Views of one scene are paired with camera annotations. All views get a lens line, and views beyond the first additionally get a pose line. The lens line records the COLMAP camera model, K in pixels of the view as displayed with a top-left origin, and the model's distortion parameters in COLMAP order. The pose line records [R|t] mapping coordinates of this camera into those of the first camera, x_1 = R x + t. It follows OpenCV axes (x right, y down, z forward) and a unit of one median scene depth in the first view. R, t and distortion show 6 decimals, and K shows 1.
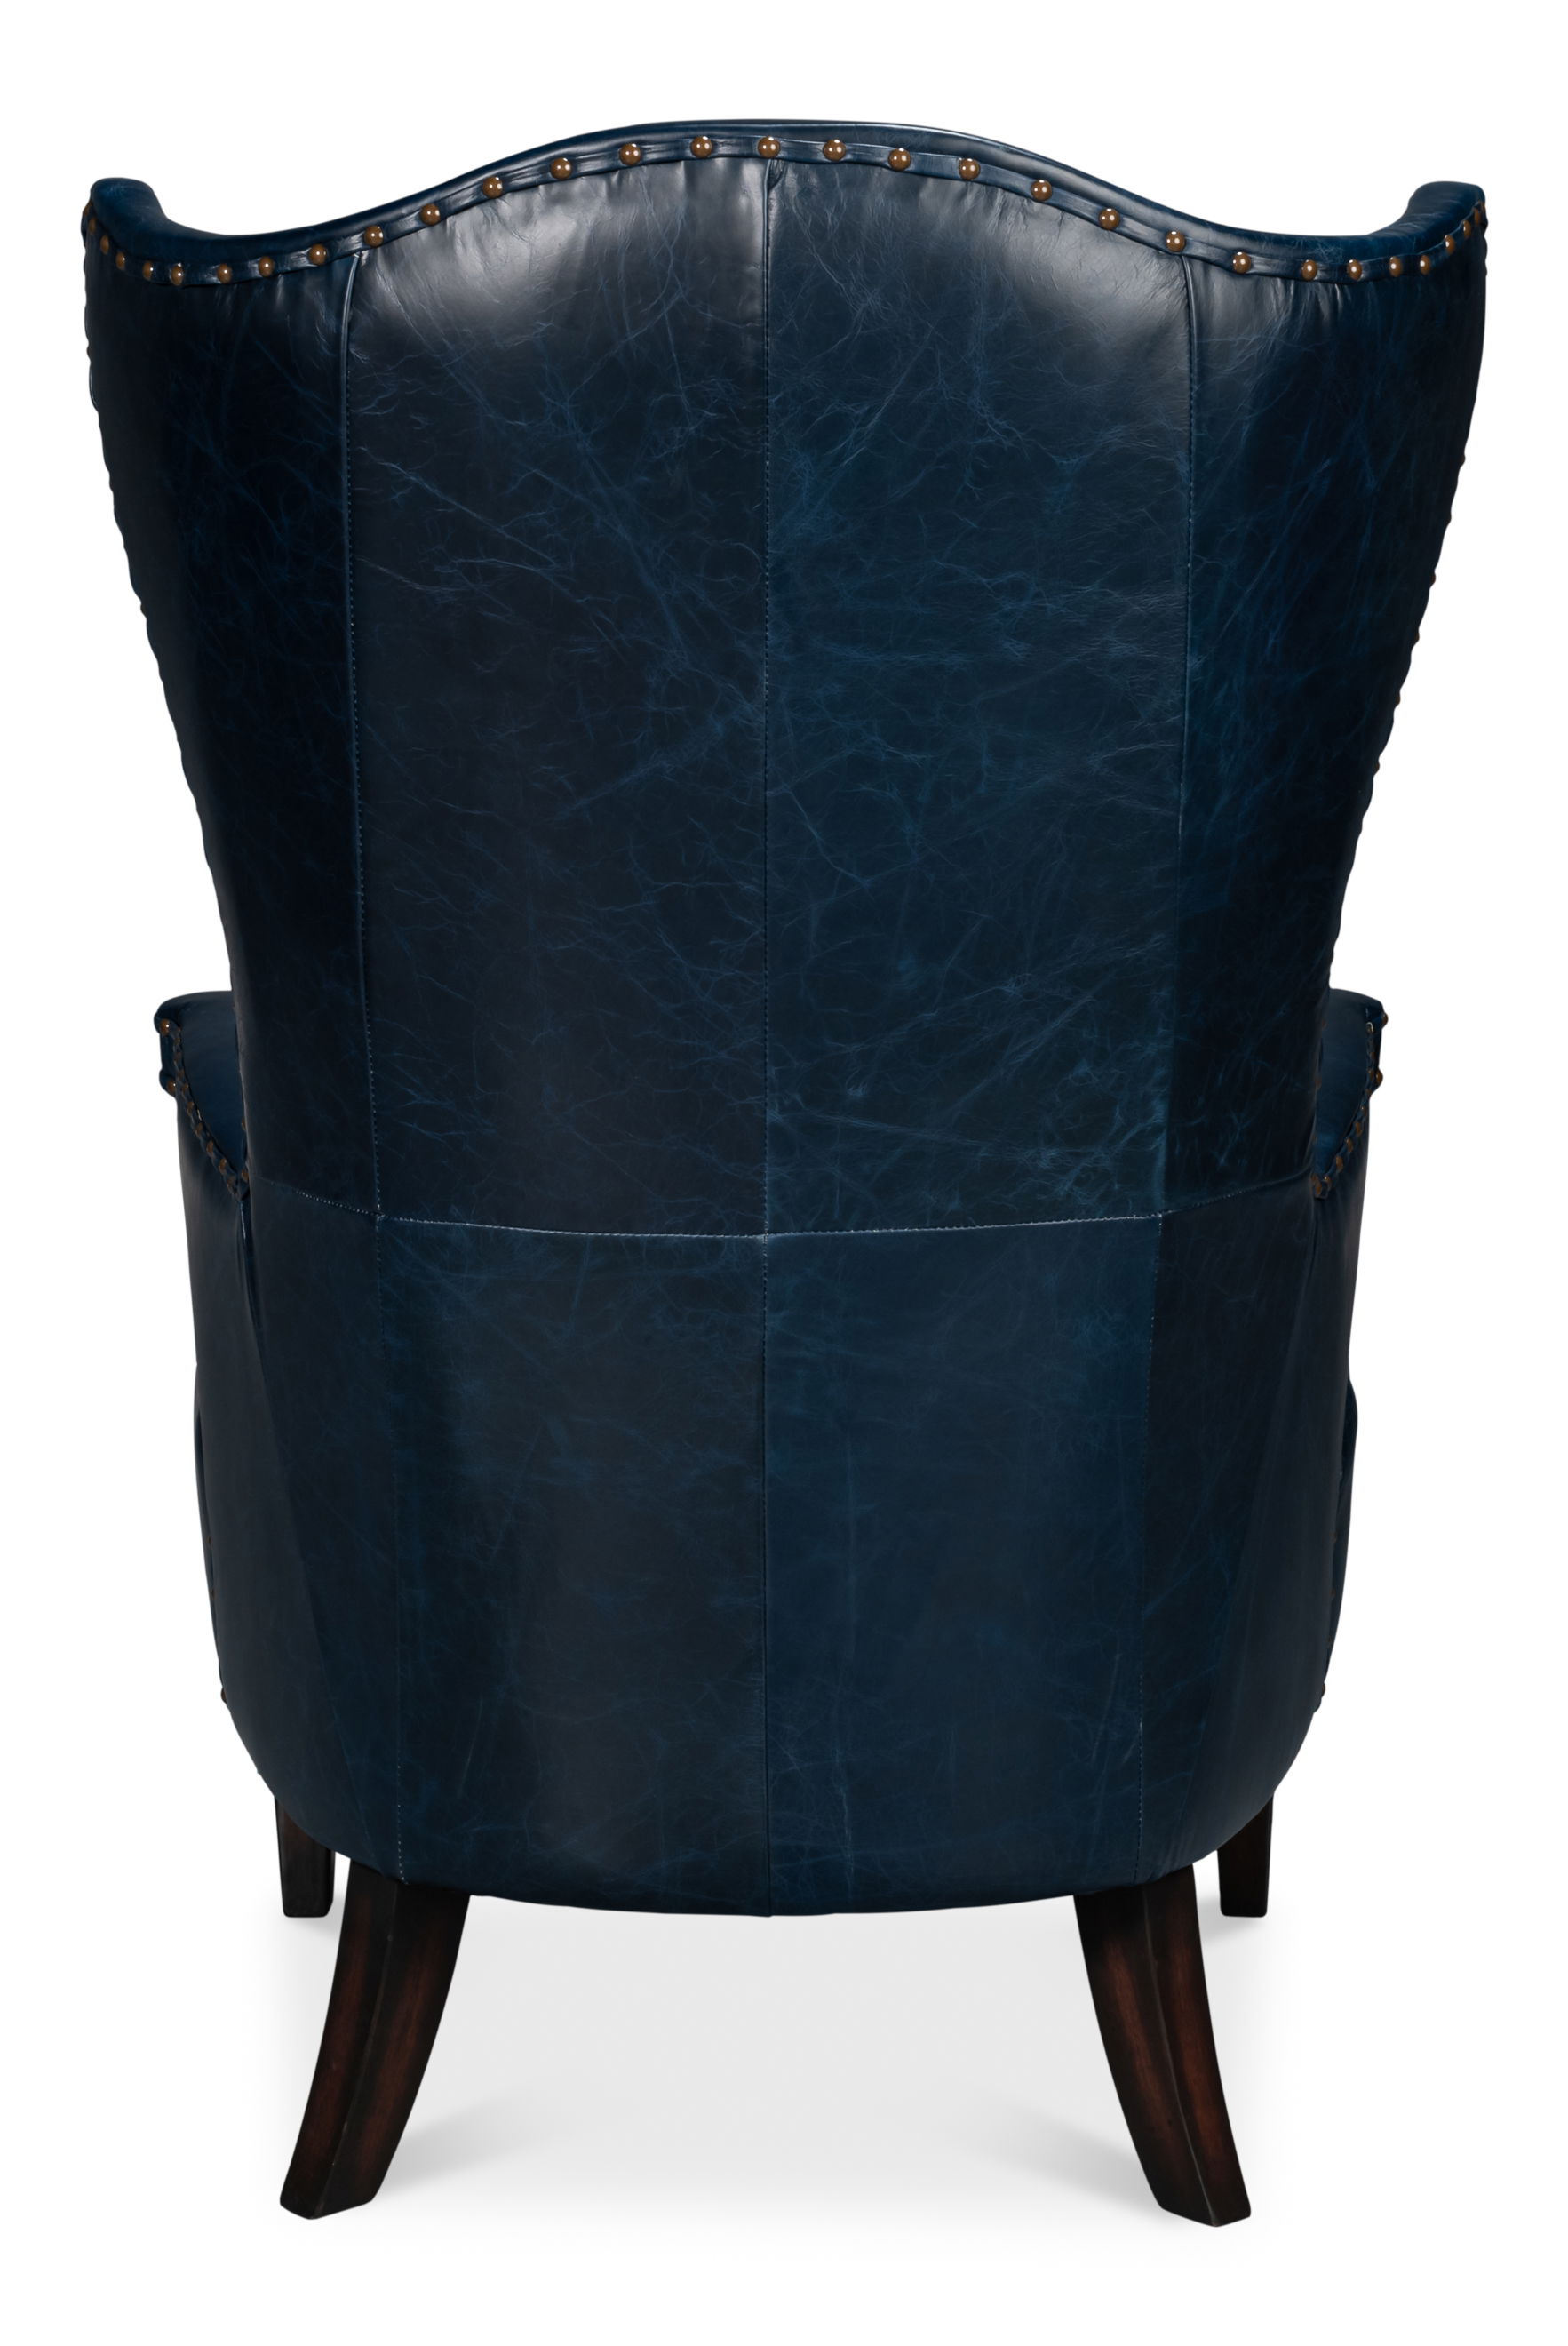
lens RADIAL K [[6380.9, 0, 784.8], [0, 6380.9, 1174.2], [0, 0, 1]] dist [0.028683, 0.000000]
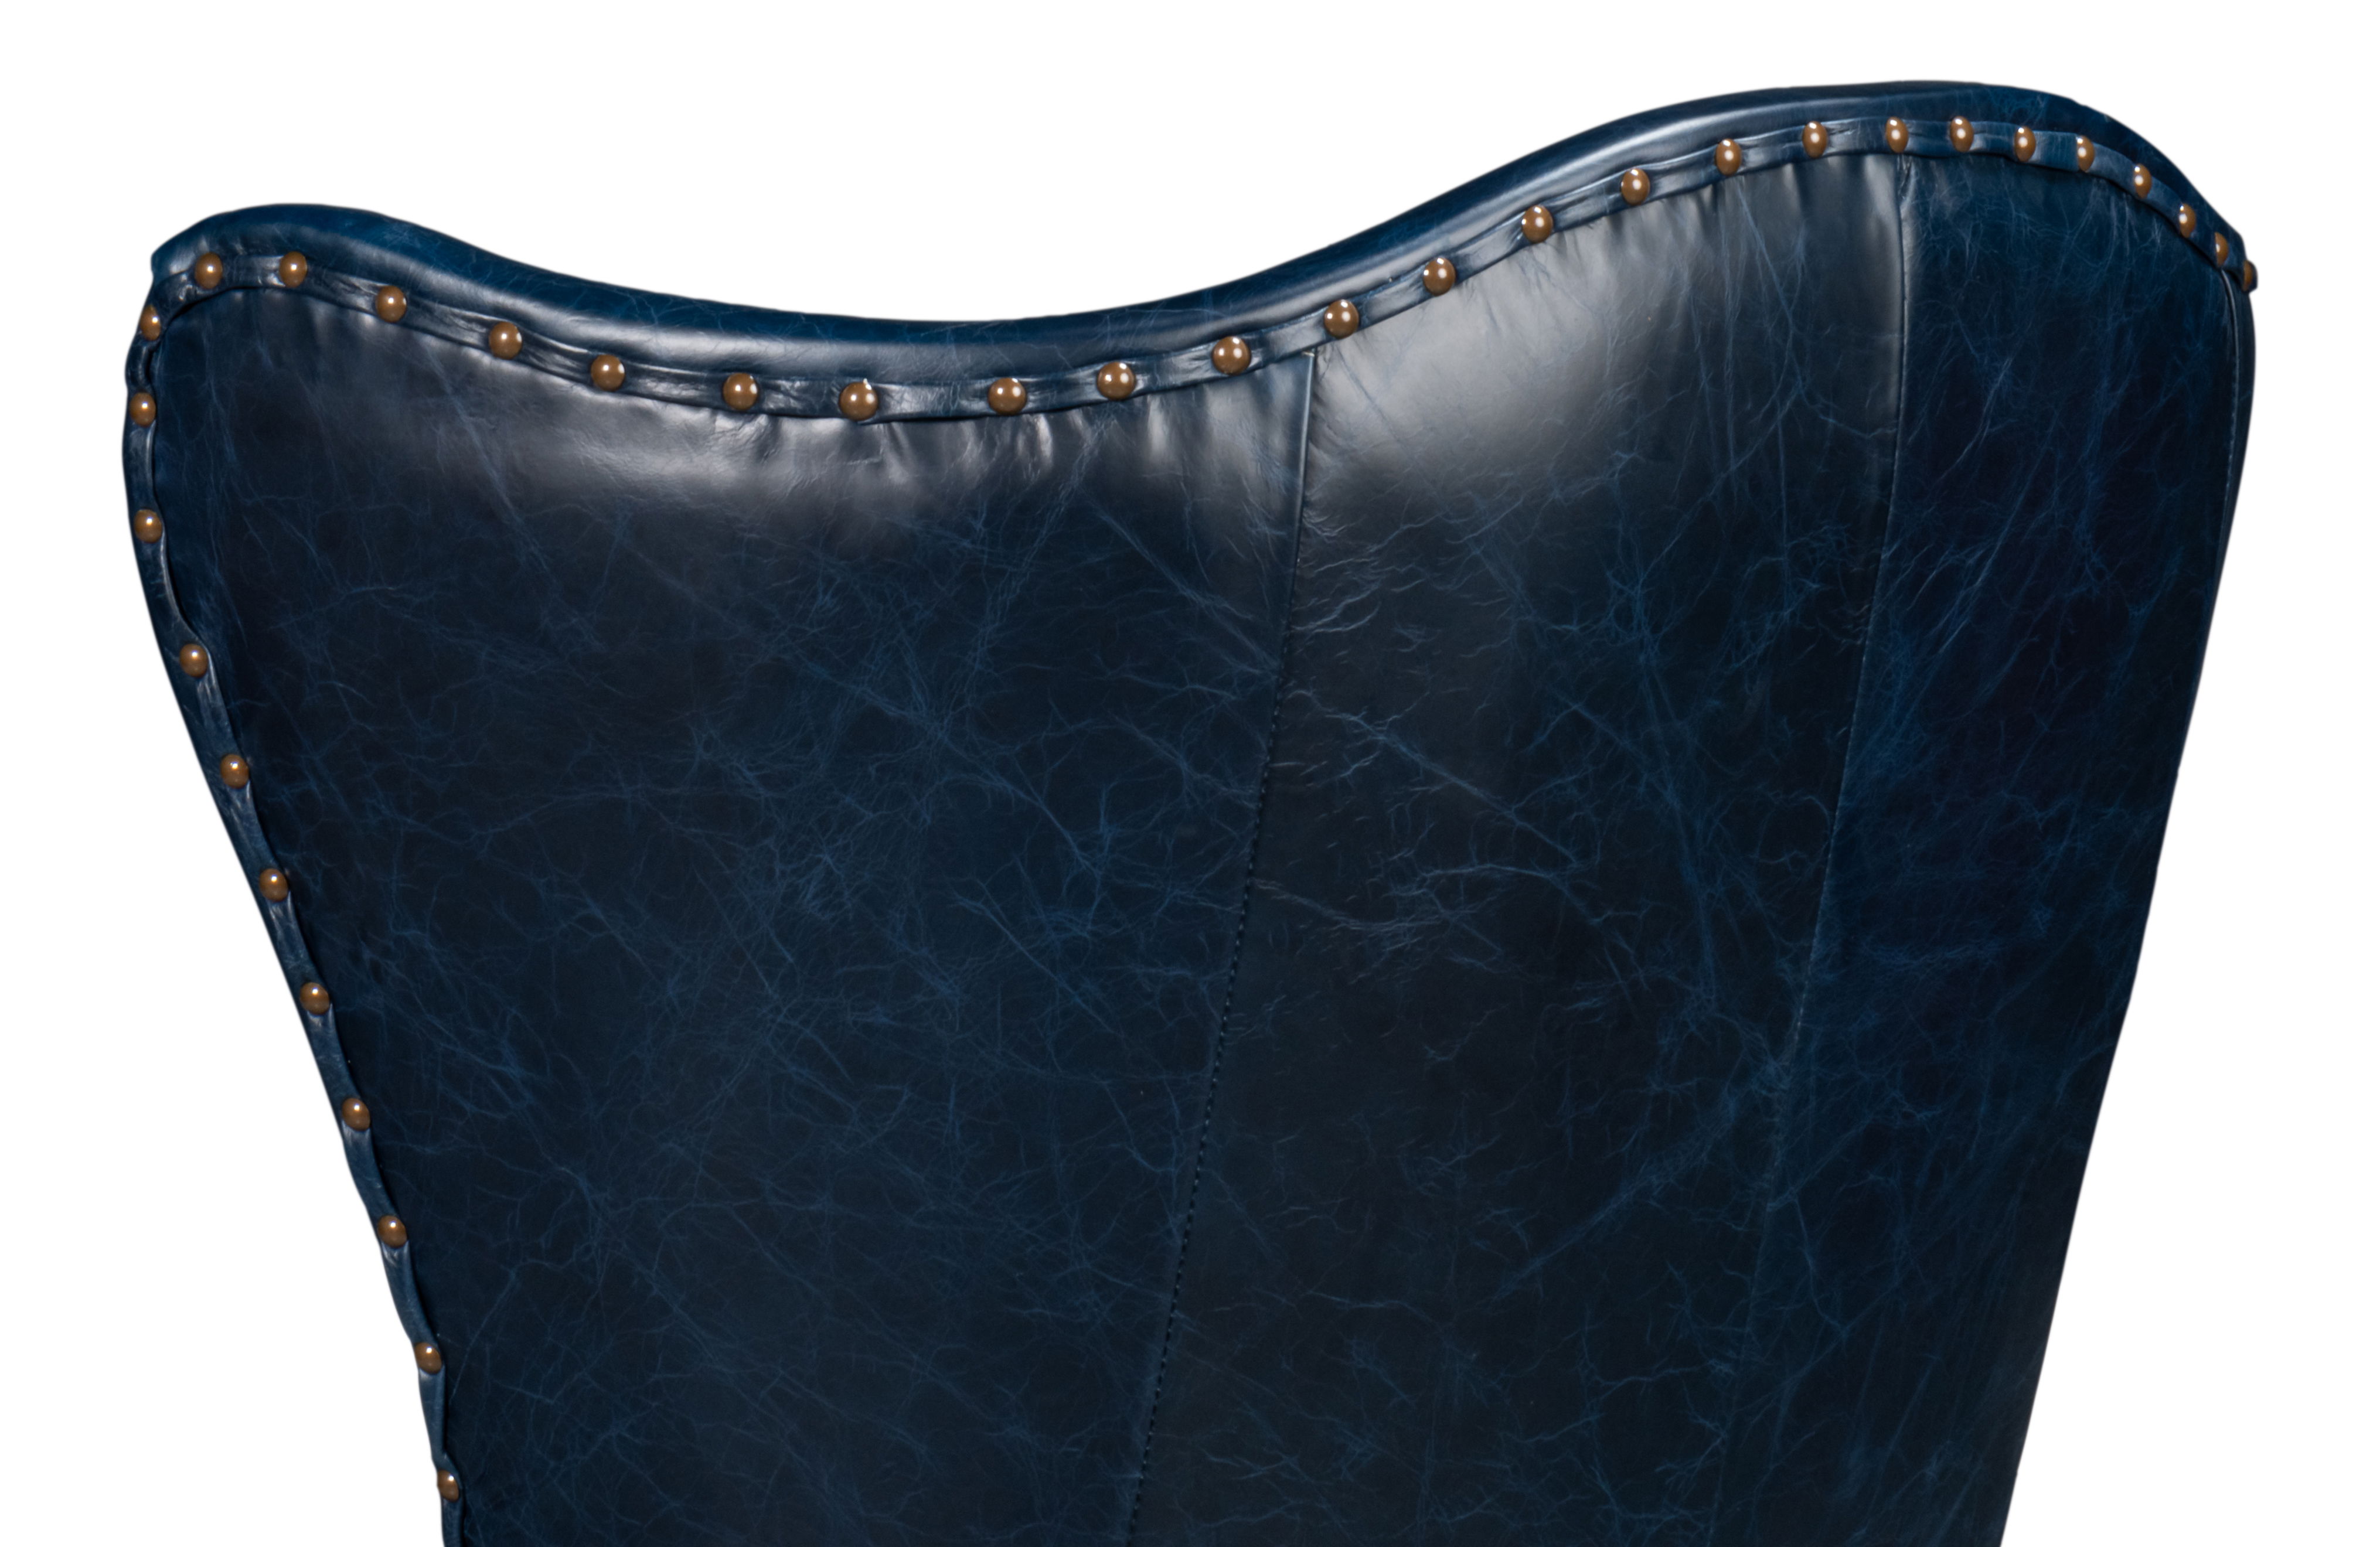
lens RADIAL K [[9453.1, 0, 1201.9], [0, 9453.1, 776.1], [0, 0, 1]] dist [0.020393, 0.000000]
pose [[0.673263, -0.097192, 0.732987, -0.680513], [0.115810, 0.992949, 0.025289, -0.128413], [-0.730277, 0.067861, 0.679772, 0.443832]]
